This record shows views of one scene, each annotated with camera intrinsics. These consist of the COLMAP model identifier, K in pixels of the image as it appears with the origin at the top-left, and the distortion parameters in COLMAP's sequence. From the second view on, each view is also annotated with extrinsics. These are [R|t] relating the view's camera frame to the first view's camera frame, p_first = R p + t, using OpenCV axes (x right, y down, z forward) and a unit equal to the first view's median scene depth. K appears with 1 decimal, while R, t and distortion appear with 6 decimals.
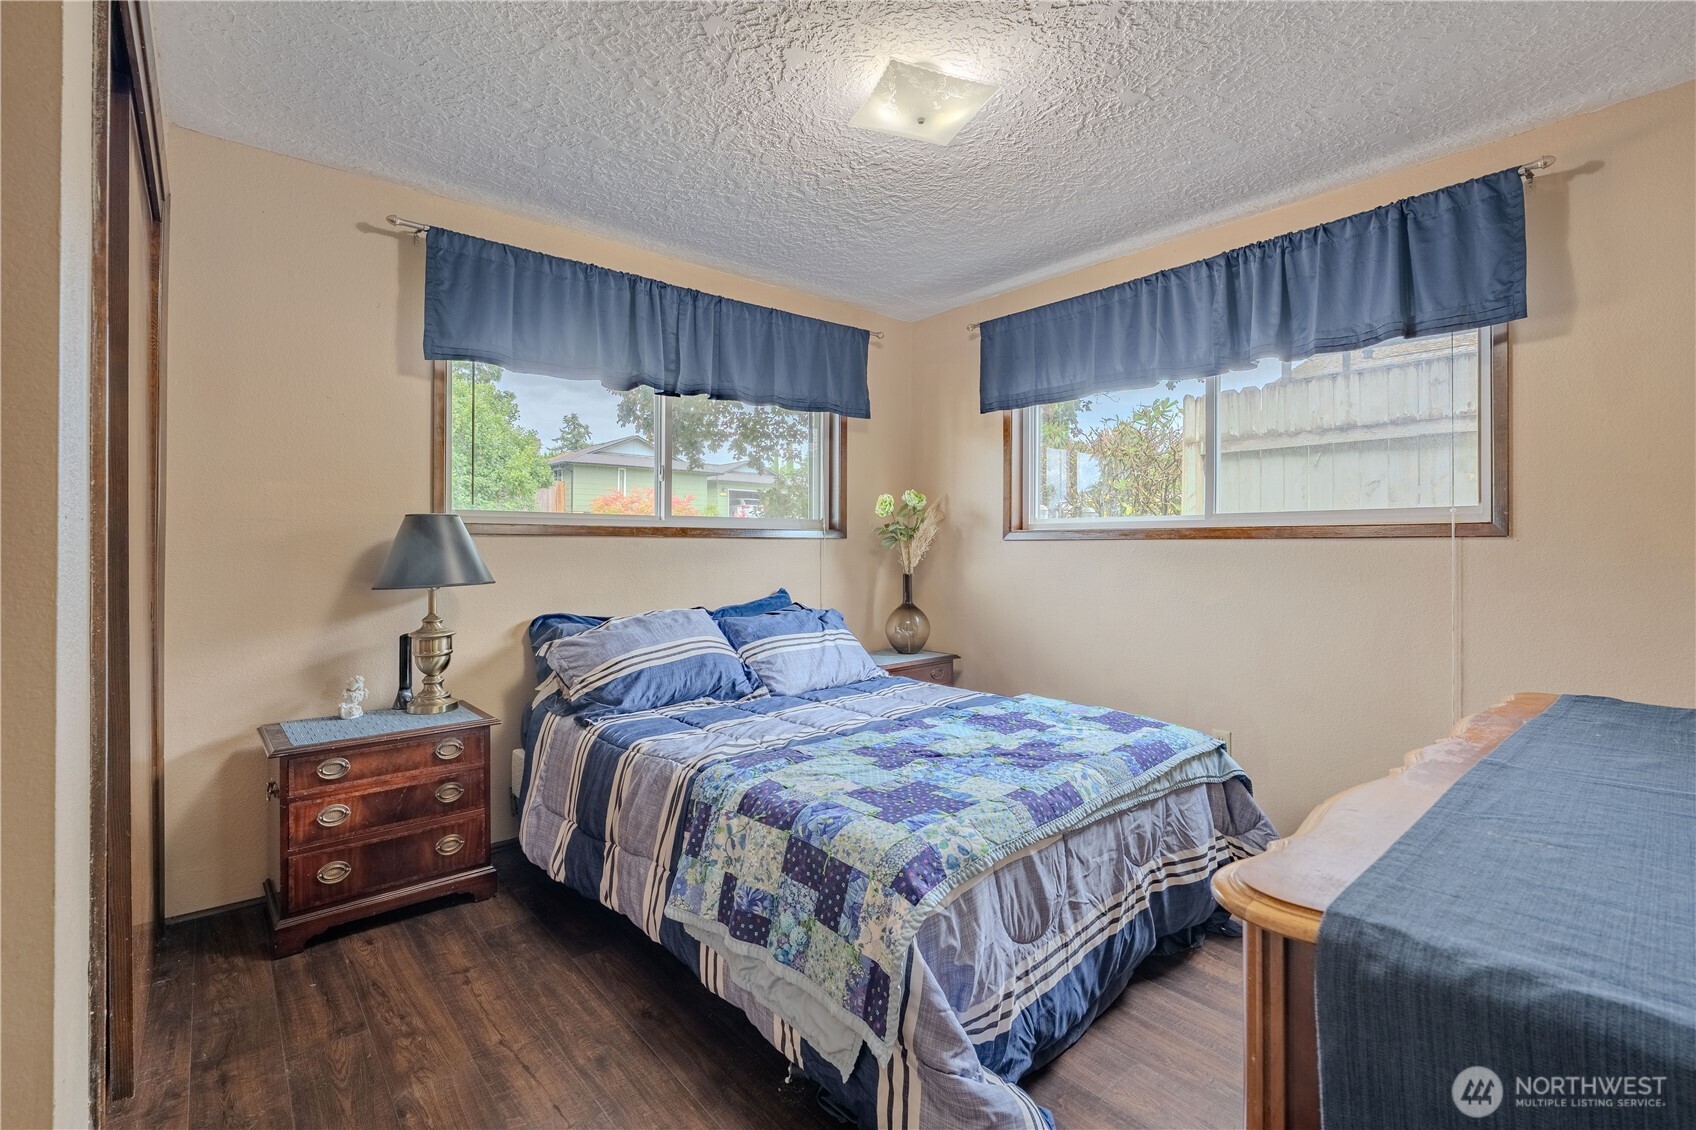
lens RADIAL K [[764.0, 0, 852.1], [0, 764.0, 554.9], [0, 0, 1]] dist [-0.009558, 0.000400]
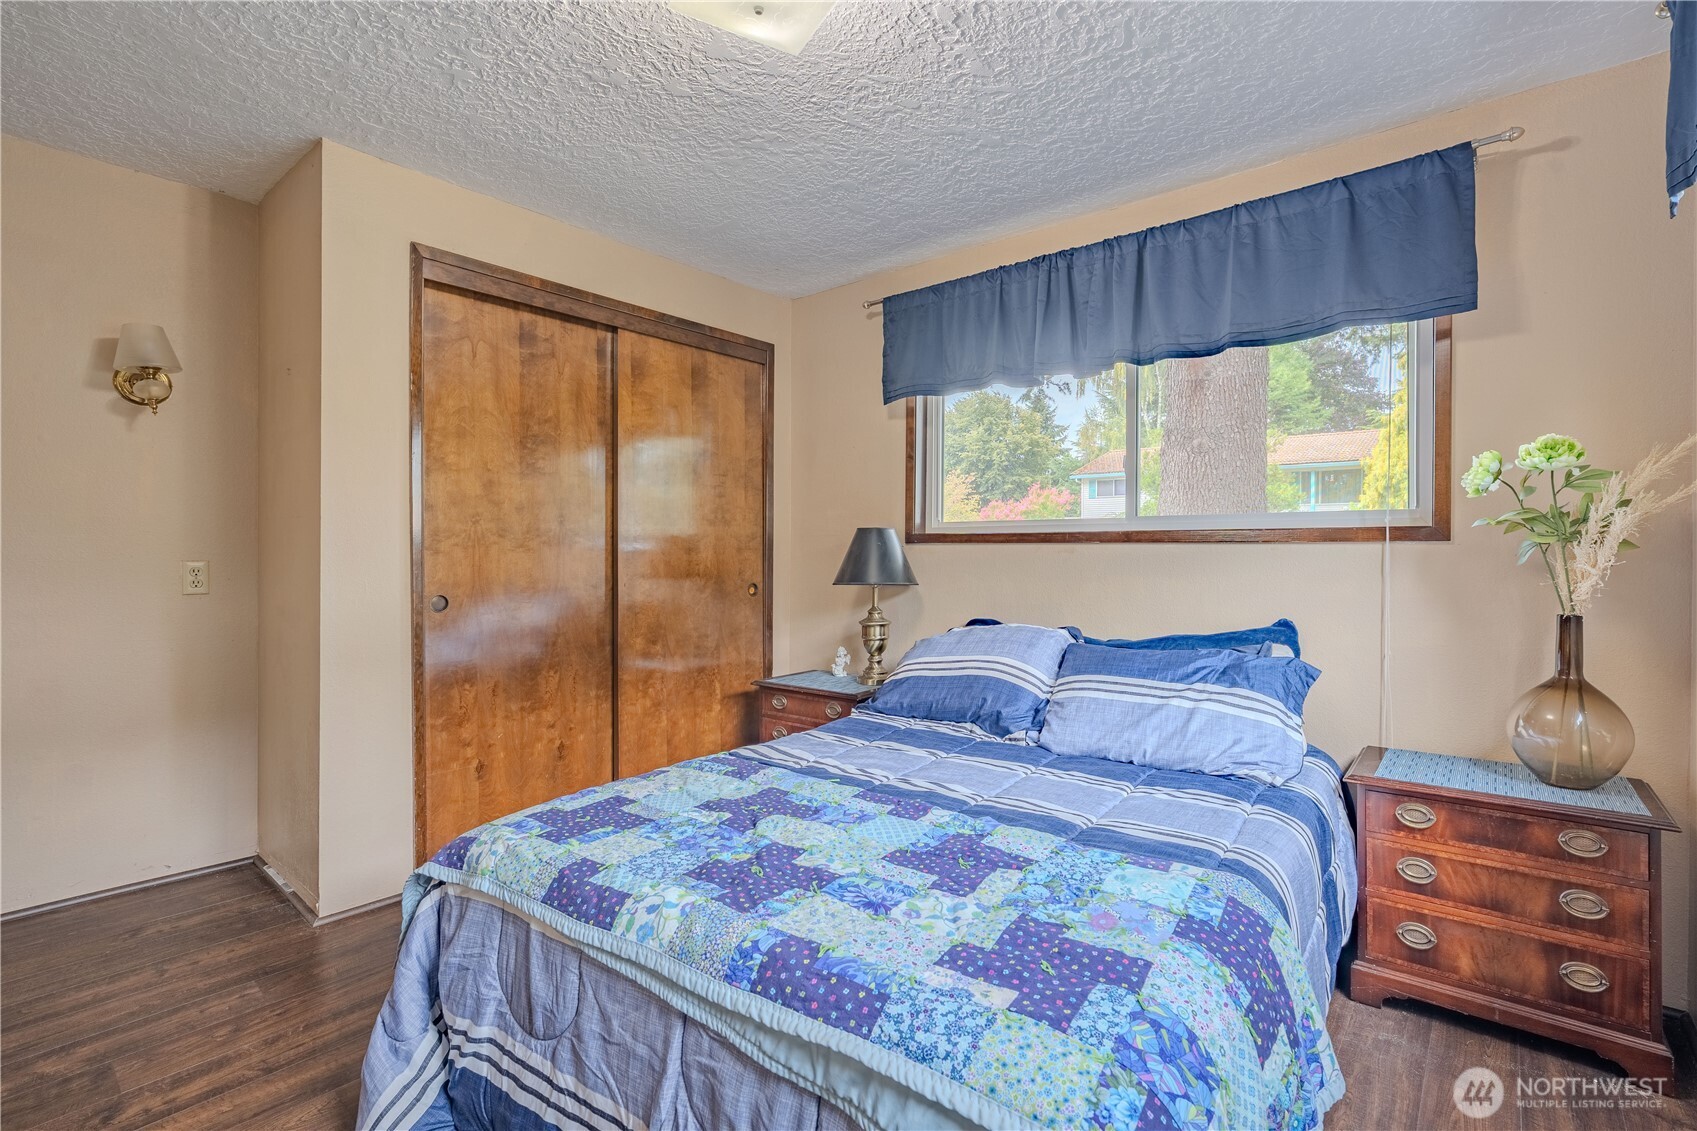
lens RADIAL K [[754.8, 0, 848.5], [0, 754.8, 565.5], [0, 0, 1]] dist [-0.008820, 0.001032]
pose [[0.173751, 0.017787, -0.984629, 0.879831], [-0.016071, 0.999755, 0.015224, -0.011311], [0.984659, 0.013179, 0.173994, 0.964144]]
